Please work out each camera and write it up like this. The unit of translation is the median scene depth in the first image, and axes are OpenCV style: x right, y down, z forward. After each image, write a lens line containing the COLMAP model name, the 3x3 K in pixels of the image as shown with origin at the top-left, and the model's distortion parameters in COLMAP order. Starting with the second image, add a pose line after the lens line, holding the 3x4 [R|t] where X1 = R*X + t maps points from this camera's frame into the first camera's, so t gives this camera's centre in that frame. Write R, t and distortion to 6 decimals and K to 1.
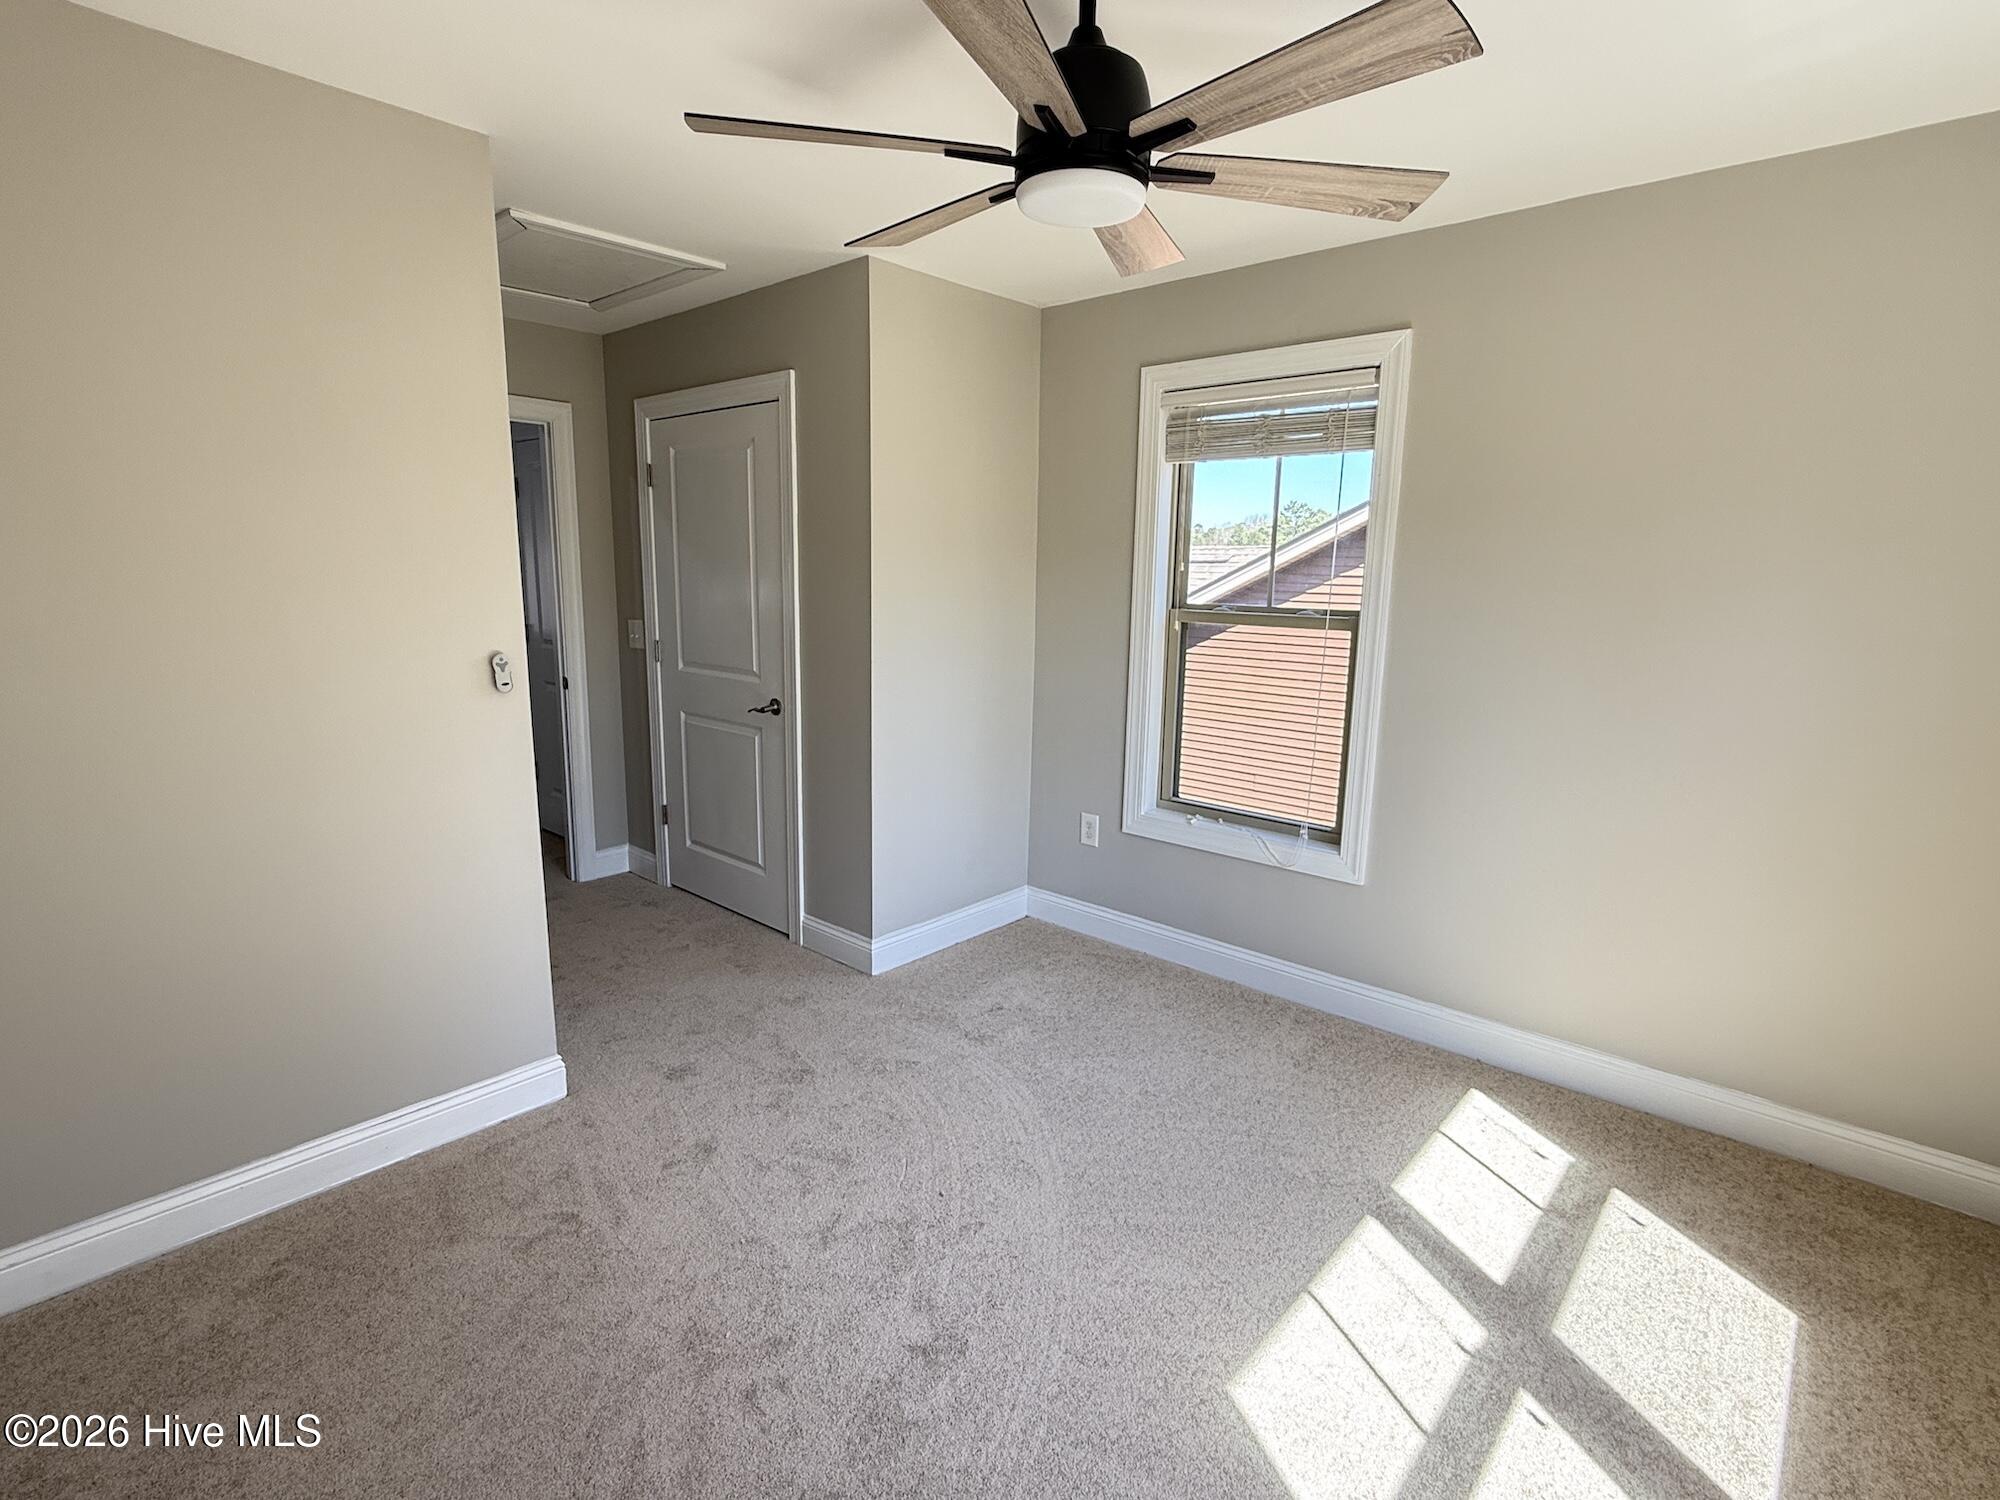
lens RADIAL K [[978.9, 0, 1003.6], [0, 978.9, 730.5], [0, 0, 1]] dist [-0.014812, -0.000881]
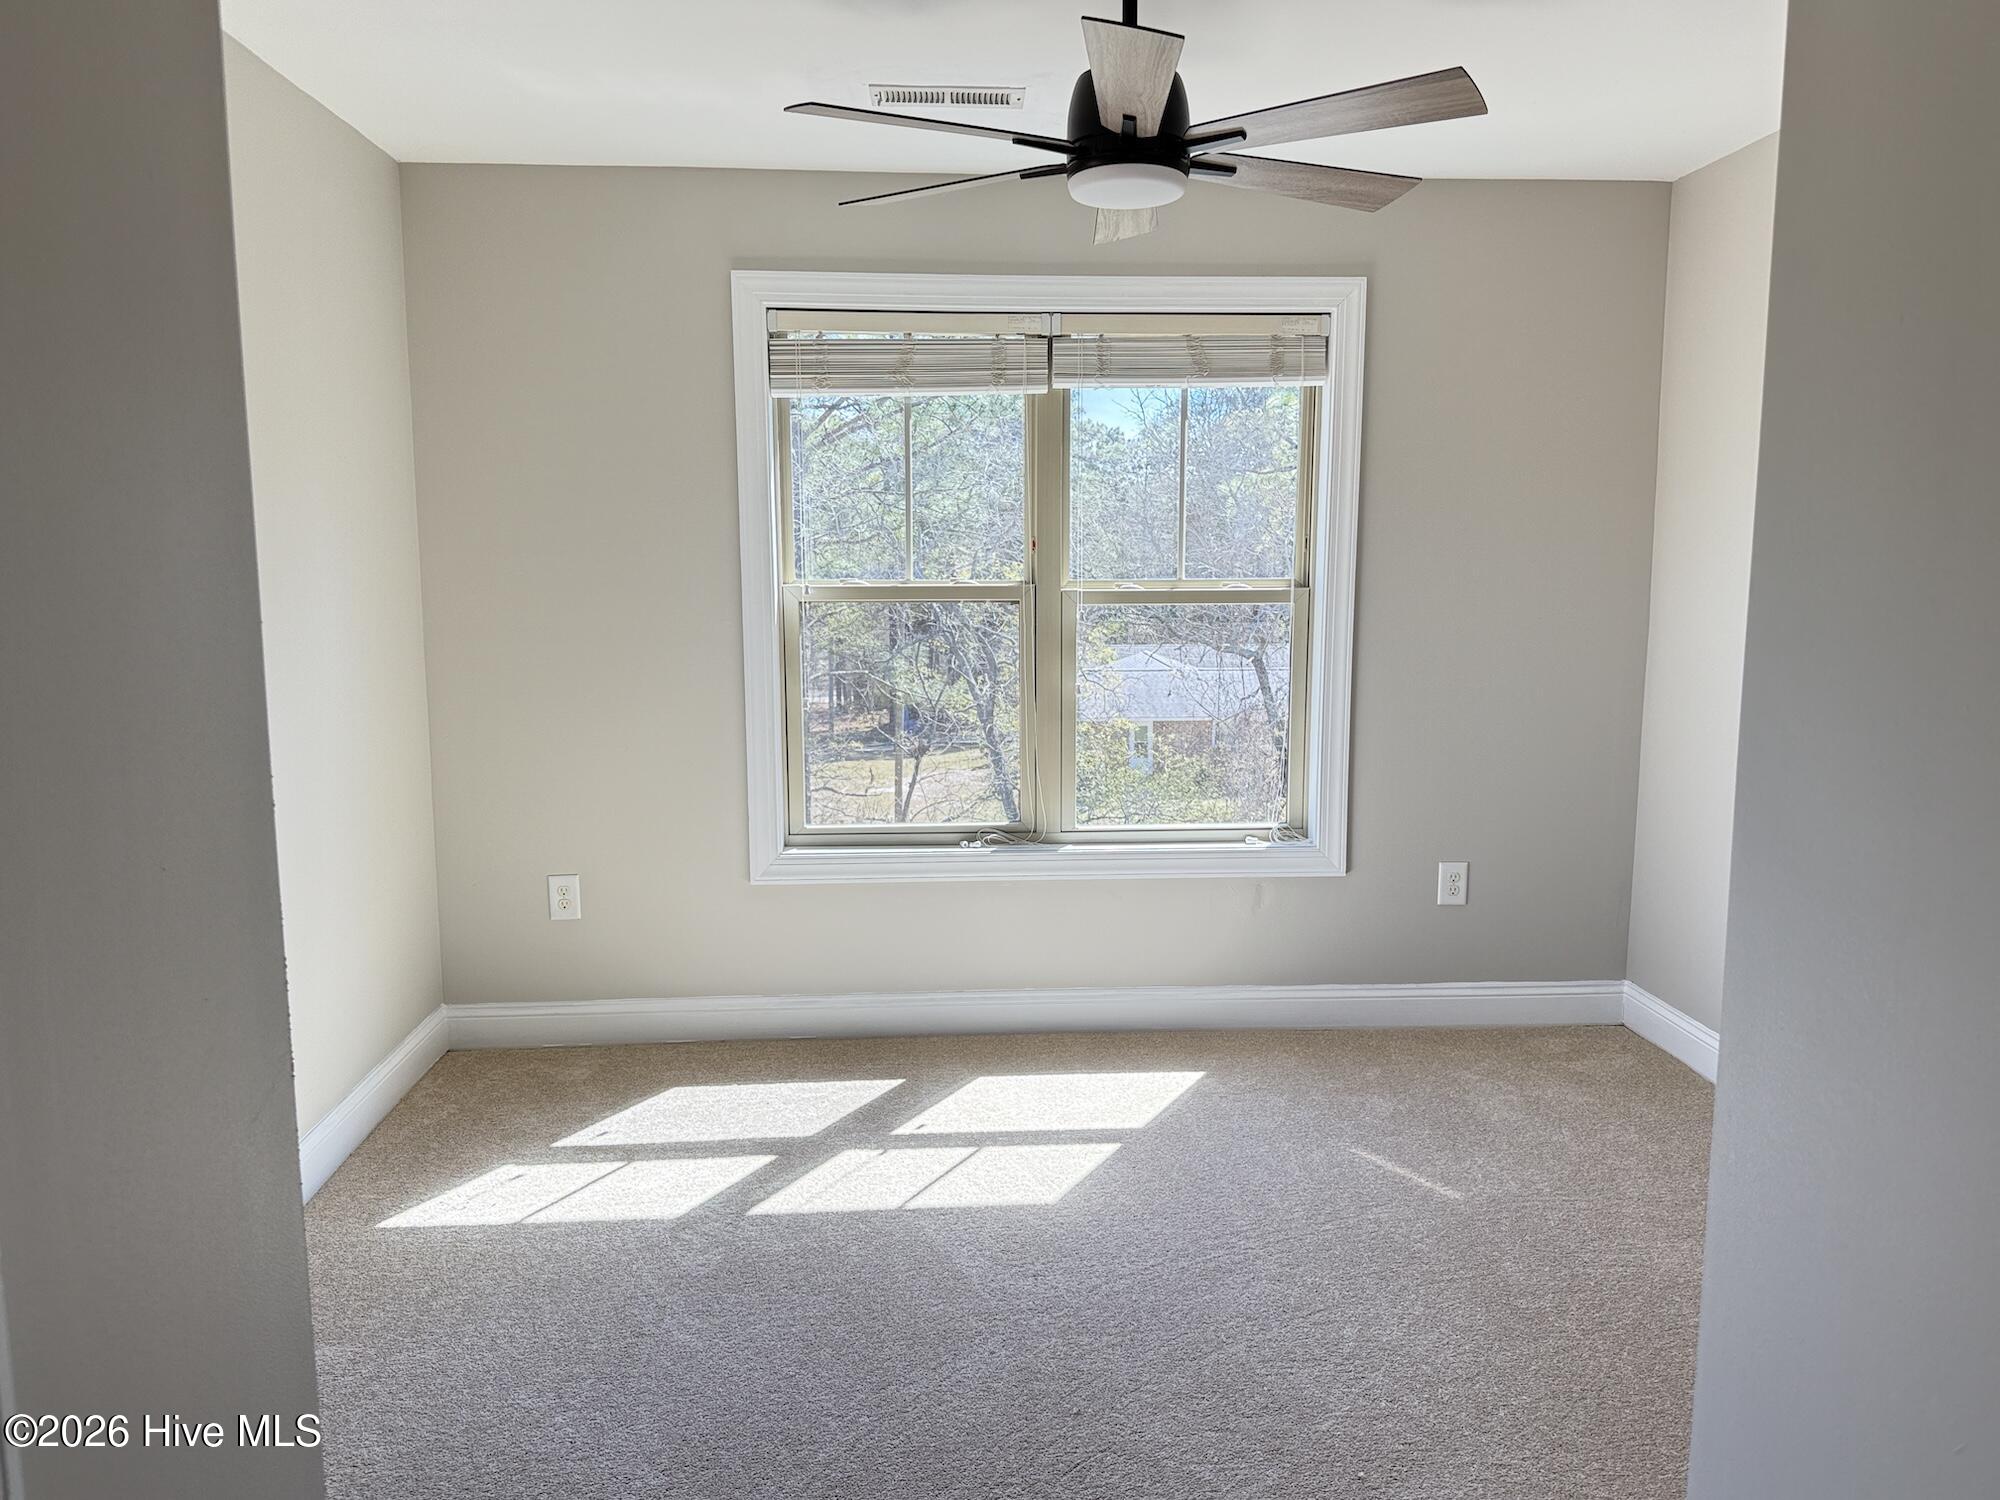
lens RADIAL K [[1462.4, 0, 998.0], [0, 1462.4, 745.9], [0, 0, 1]] dist [0.052255, -0.049739]
pose [[-0.713585, -0.107131, 0.692329, -0.646881], [0.102077, 0.961792, 0.254040, -0.239244], [-0.693092, 0.251950, -0.675385, 1.495519]]
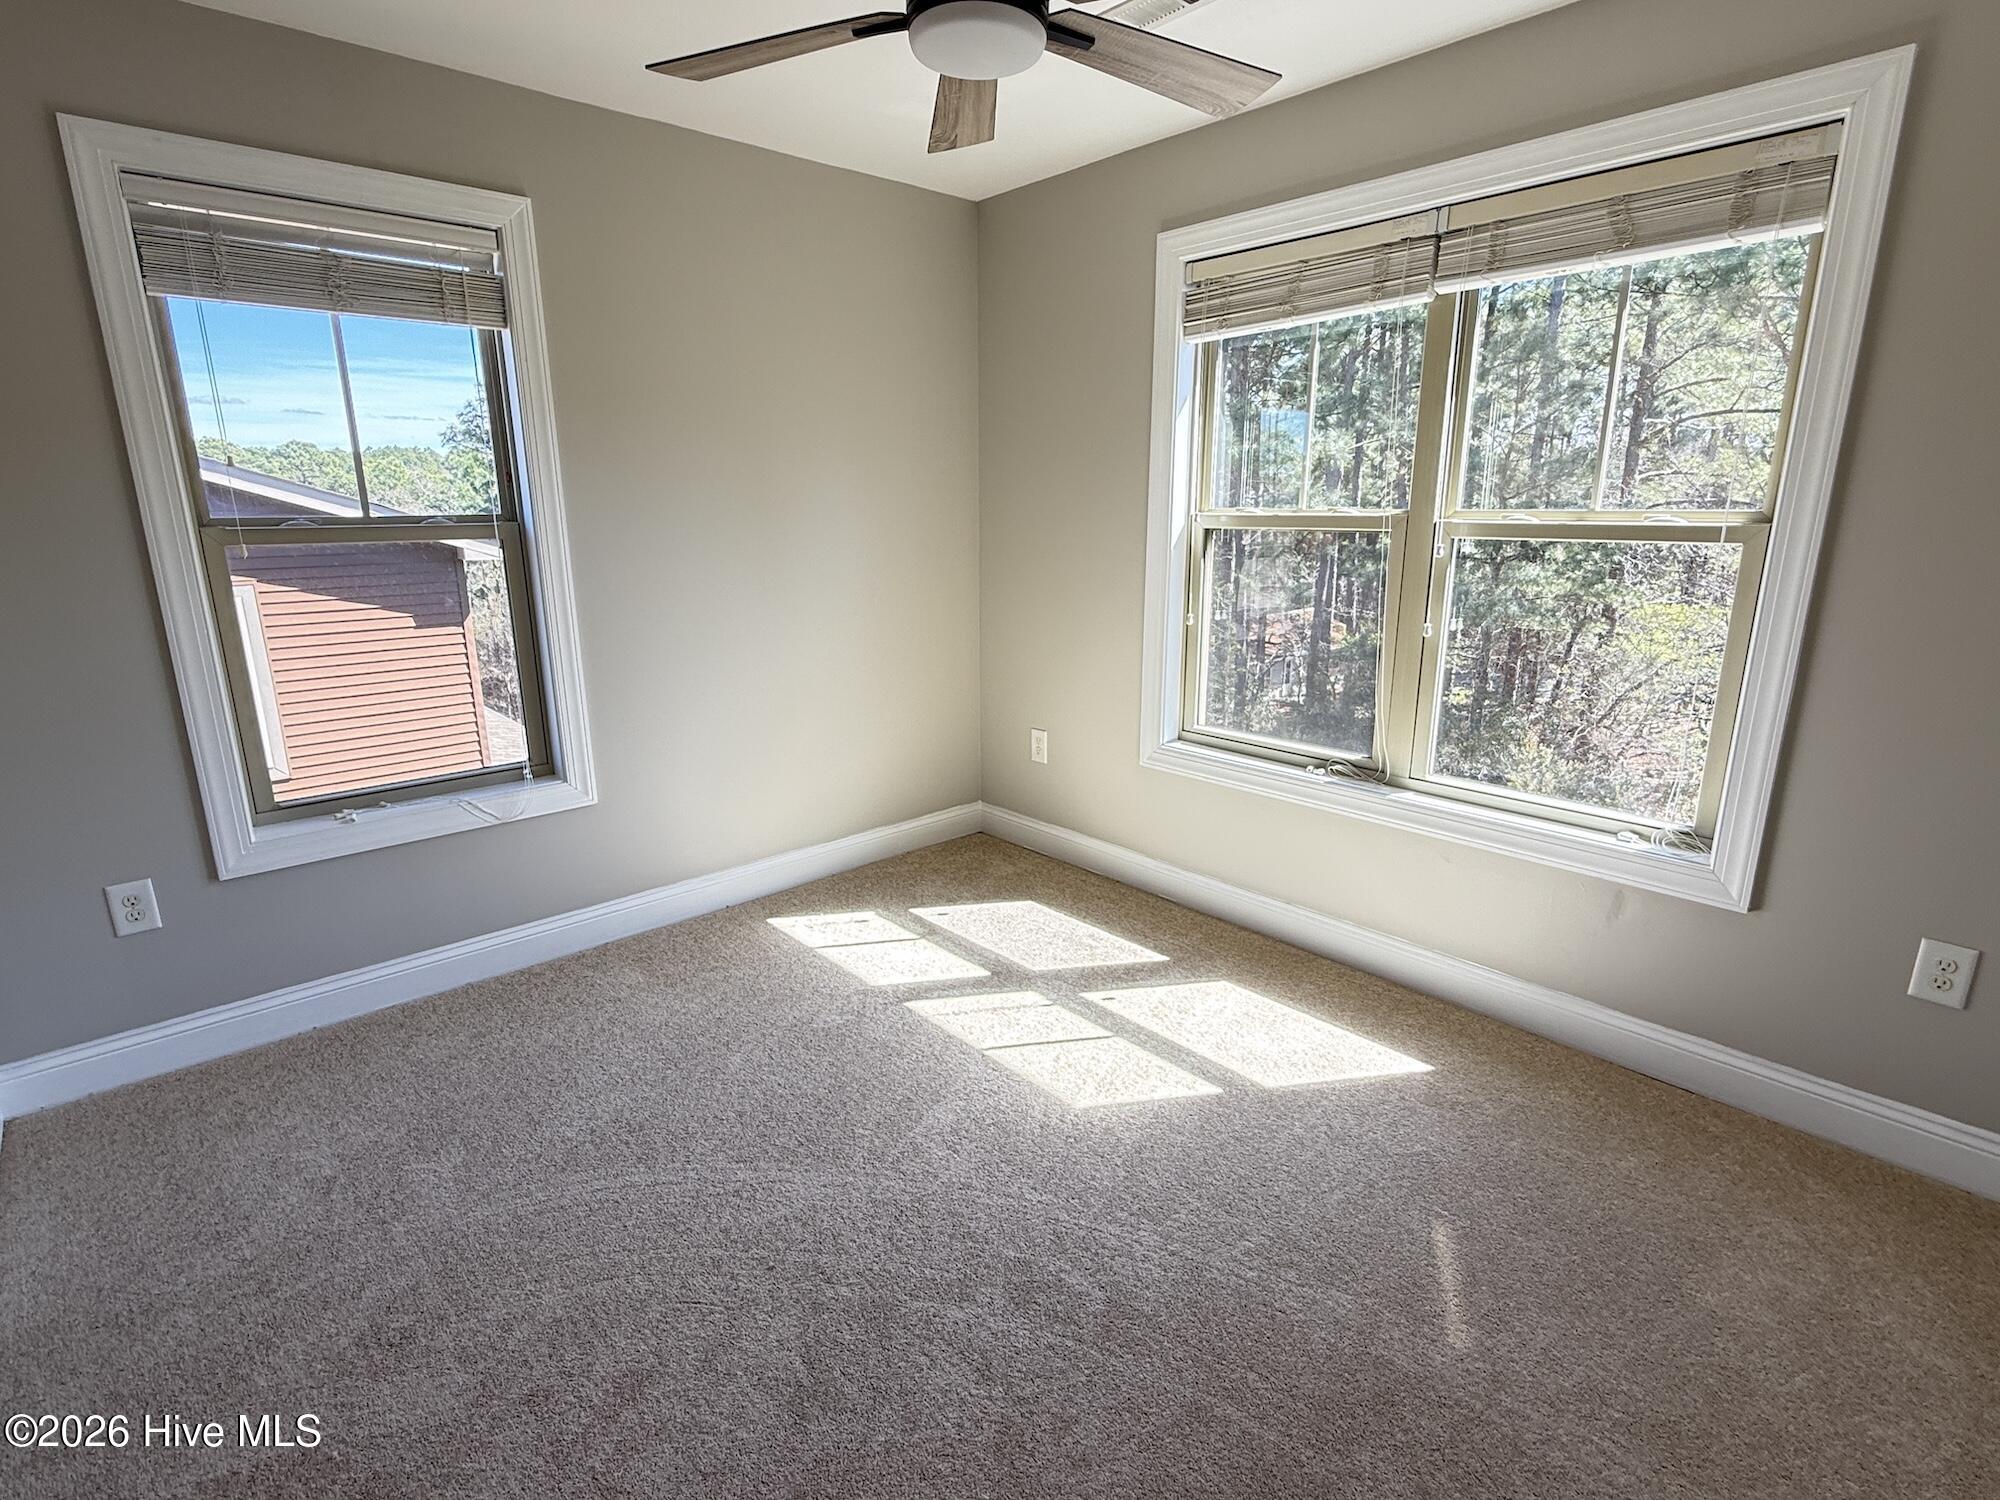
lens RADIAL K [[978.9, 0, 980.9], [0, 978.9, 744.5], [0, 0, 1]] dist [-0.014812, -0.000881]
pose [[0.117122, -0.257976, 0.959026, -0.626932], [0.170490, 0.956559, 0.236491, -0.075556], [-0.978374, 0.135807, 0.156016, 0.597444]]
